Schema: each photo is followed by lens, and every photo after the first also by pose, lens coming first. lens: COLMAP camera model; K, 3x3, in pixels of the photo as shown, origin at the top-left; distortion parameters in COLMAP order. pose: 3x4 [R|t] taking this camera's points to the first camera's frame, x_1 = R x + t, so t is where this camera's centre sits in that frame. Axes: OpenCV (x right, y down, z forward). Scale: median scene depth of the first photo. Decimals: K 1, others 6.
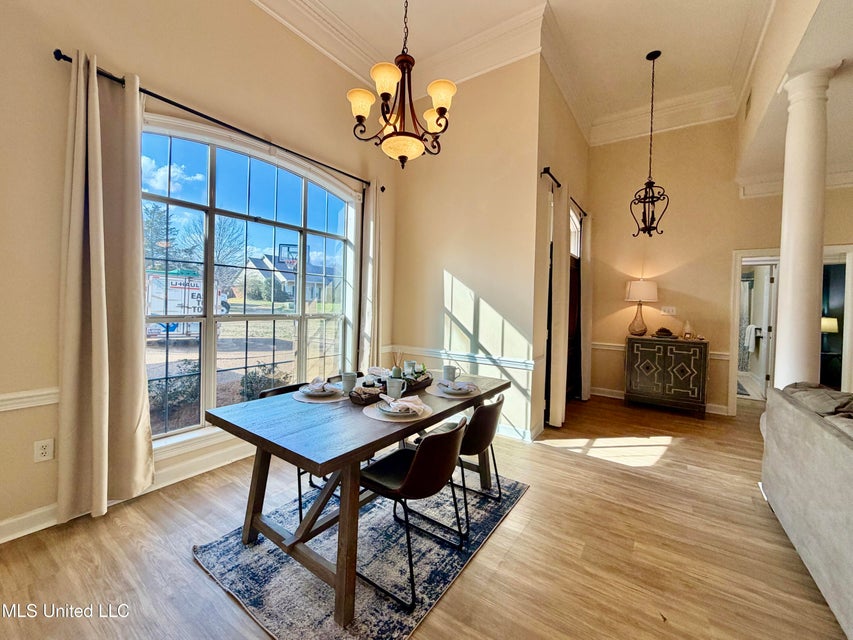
lens RADIAL K [[353.3, 0, 423.9], [0, 353.3, 308.1], [0, 0, 1]] dist [-0.000841, -0.000045]
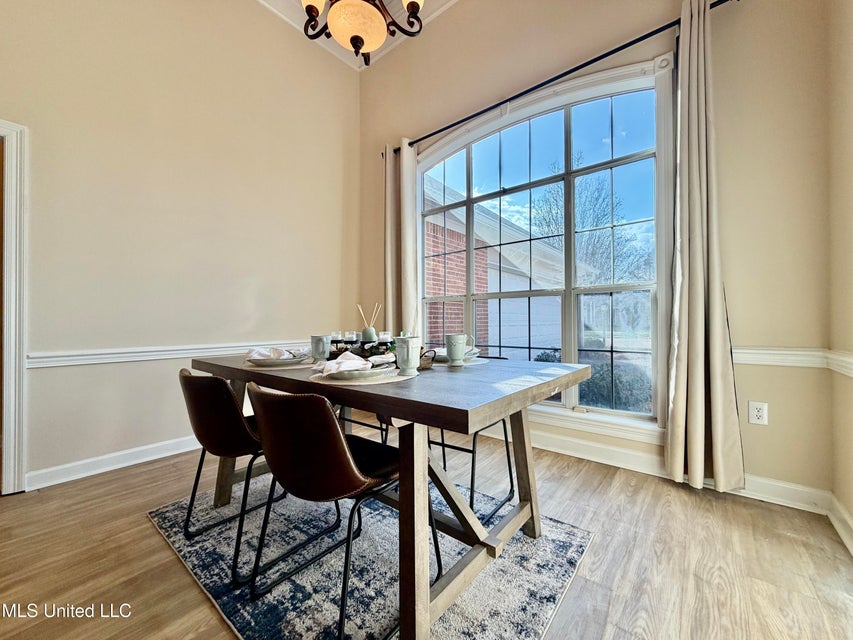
lens RADIAL K [[341.9, 0, 426.5], [0, 341.9, 320.0], [0, 0, 1]] dist [-0.000636, 0.000046]
pose [[-0.074688, -0.031247, -0.996717, 0.658318], [-0.011553, 0.999469, -0.030467, 0.186266], [0.997140, 0.009240, -0.075009, 1.269799]]
